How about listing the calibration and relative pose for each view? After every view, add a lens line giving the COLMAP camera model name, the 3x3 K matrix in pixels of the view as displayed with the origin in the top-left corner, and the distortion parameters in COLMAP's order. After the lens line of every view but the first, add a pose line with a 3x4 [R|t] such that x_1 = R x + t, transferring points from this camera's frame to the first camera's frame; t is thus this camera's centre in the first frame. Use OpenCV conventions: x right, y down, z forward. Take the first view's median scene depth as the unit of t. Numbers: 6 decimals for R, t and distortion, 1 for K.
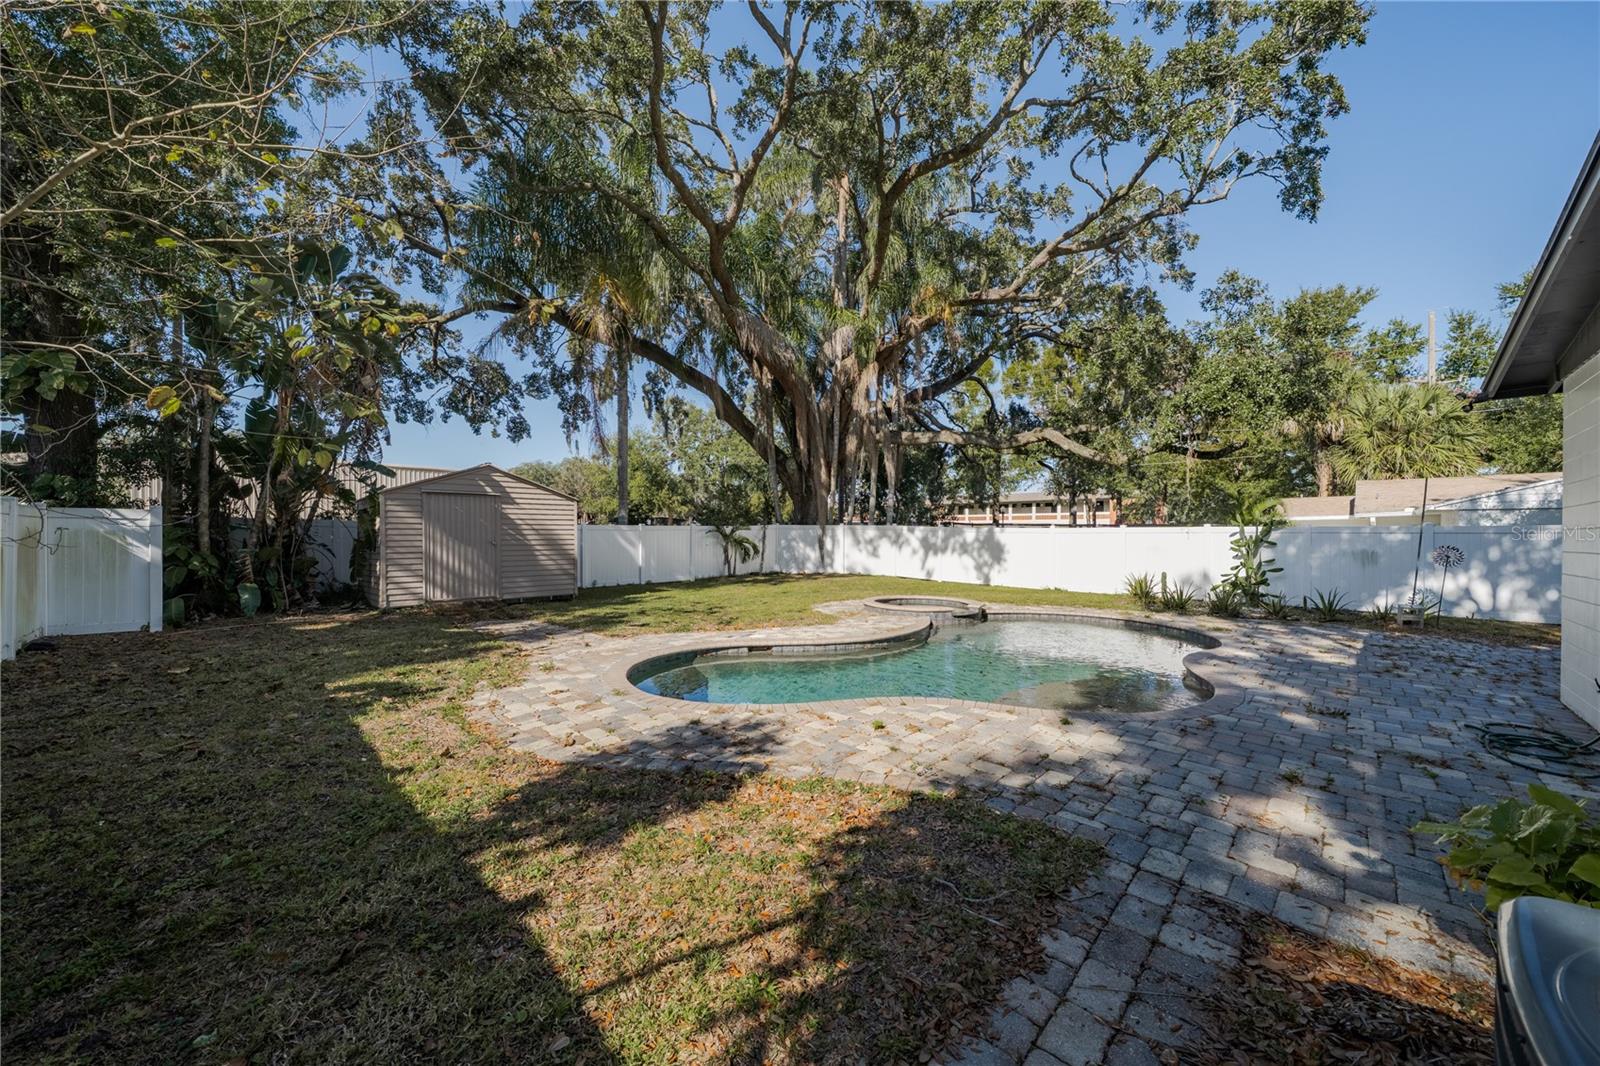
lens RADIAL K [[616.0, 0, 800.0], [0, 616.0, 533.0], [0, 0, 1]] dist [-0.001834, -0.000167]
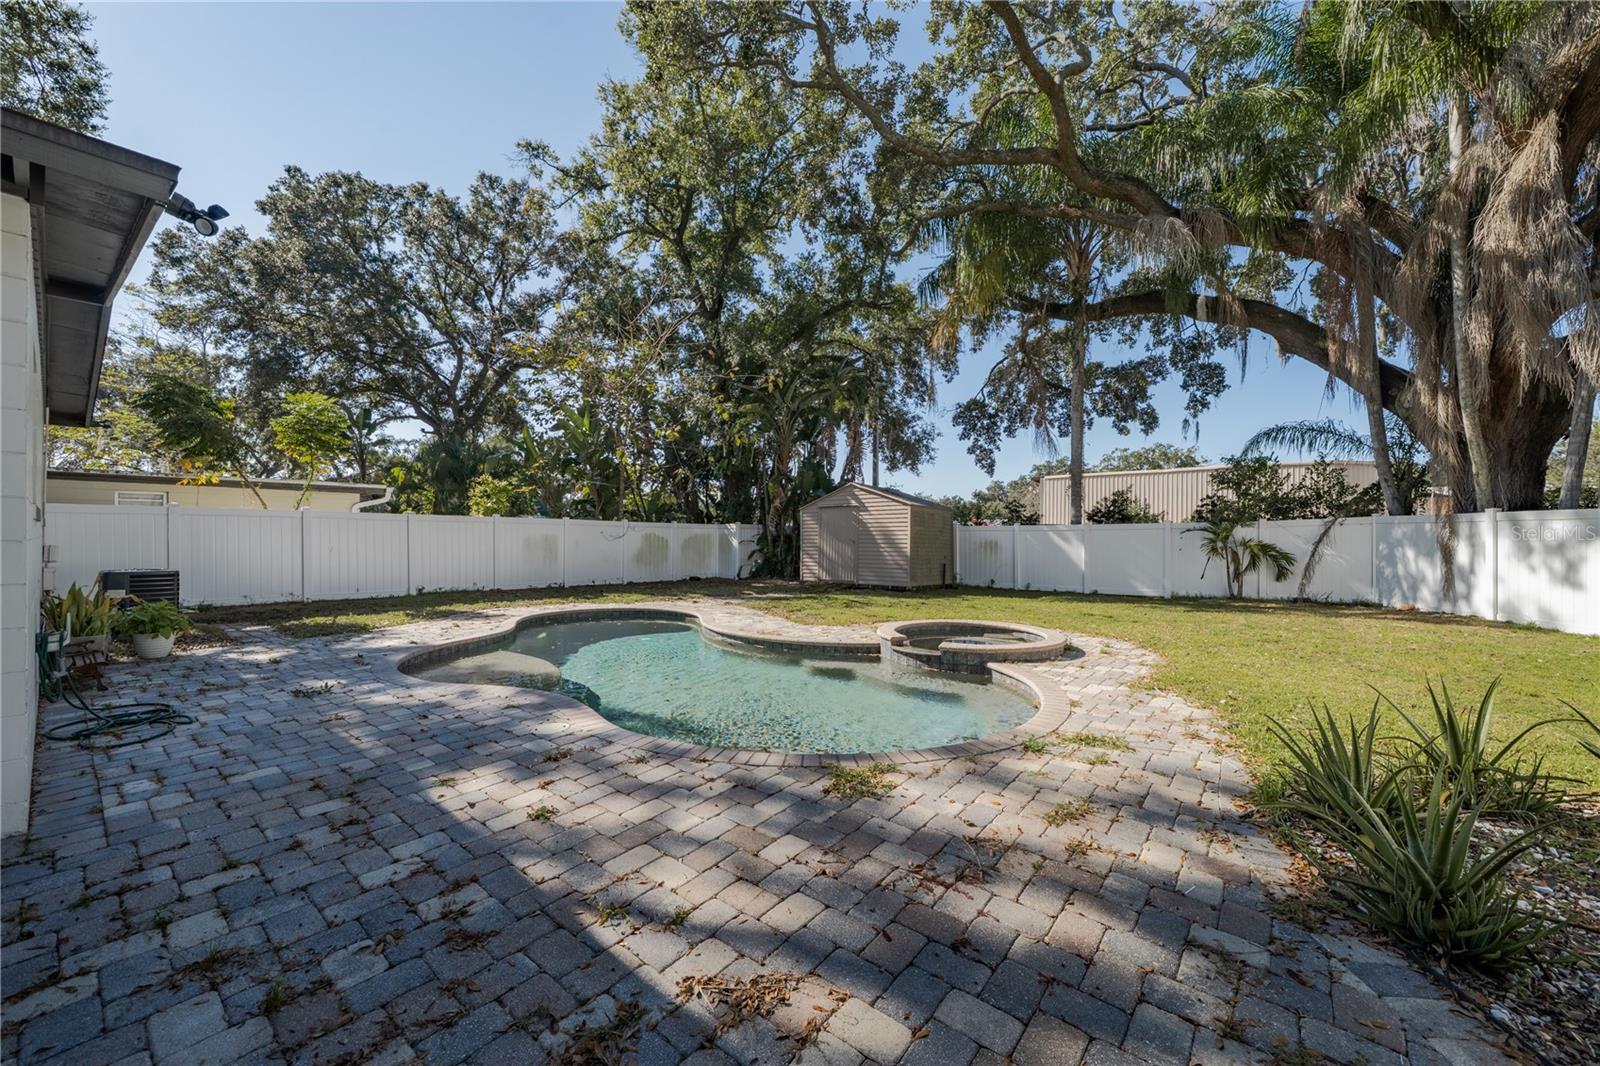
lens RADIAL K [[614.4, 0, 800.0], [0, 614.4, 533.0], [0, 0, 1]] dist [-0.002386, -0.000196]
pose [[0.050123, -0.011095, -0.998681, 0.530405], [0.001346, 0.999938, -0.011041, 0.008125], [0.998742, -0.000791, 0.050135, 0.512262]]
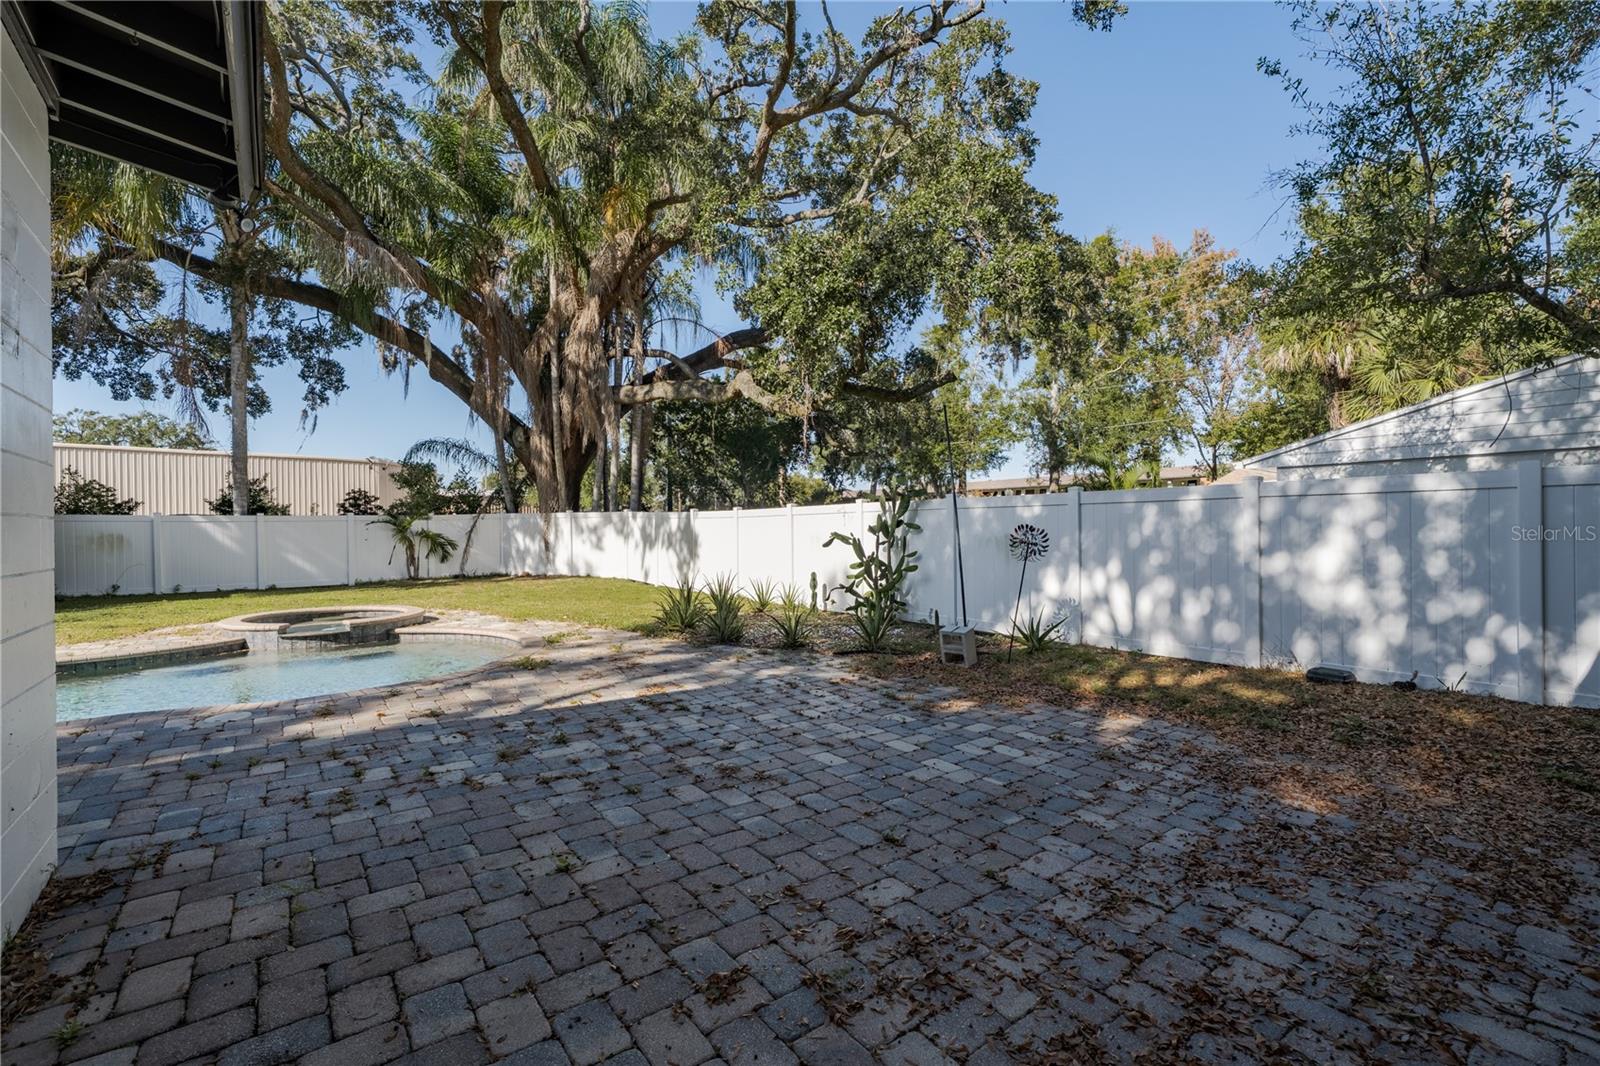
lens RADIAL K [[711.8, 0, 840.7], [0, 711.8, 531.7], [0, 0, 1]] dist [0.000772, 0.000135]
pose [[0.992864, -0.011960, -0.118655, 0.551564], [0.012599, 0.999910, 0.004638, 0.013031], [0.118589, -0.006100, 0.992925, 0.162330]]
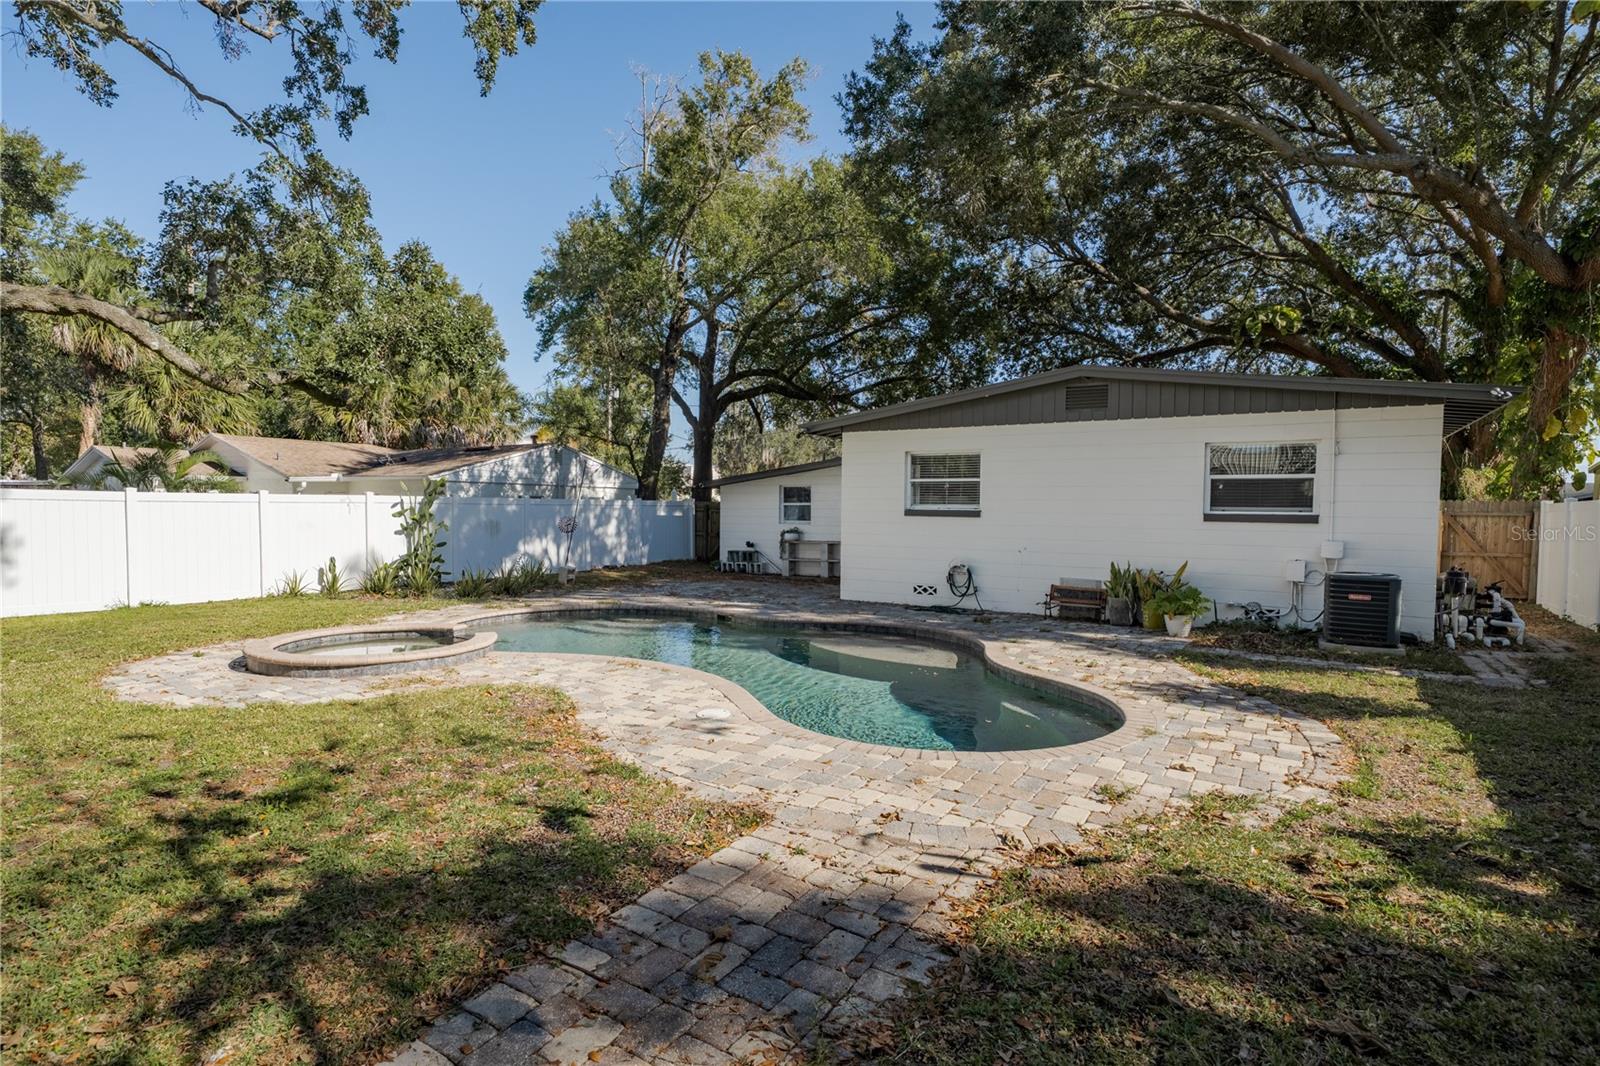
lens RADIAL K [[767.2, 0, 798.2], [0, 767.2, 535.7], [0, 0, 1]] dist [0.000500, -0.000062]
pose [[-0.213365, -0.045752, 0.975901, -0.354029], [-0.024481, 0.998840, 0.041475, -0.010293], [-0.976666, -0.015042, -0.214238, 0.503890]]
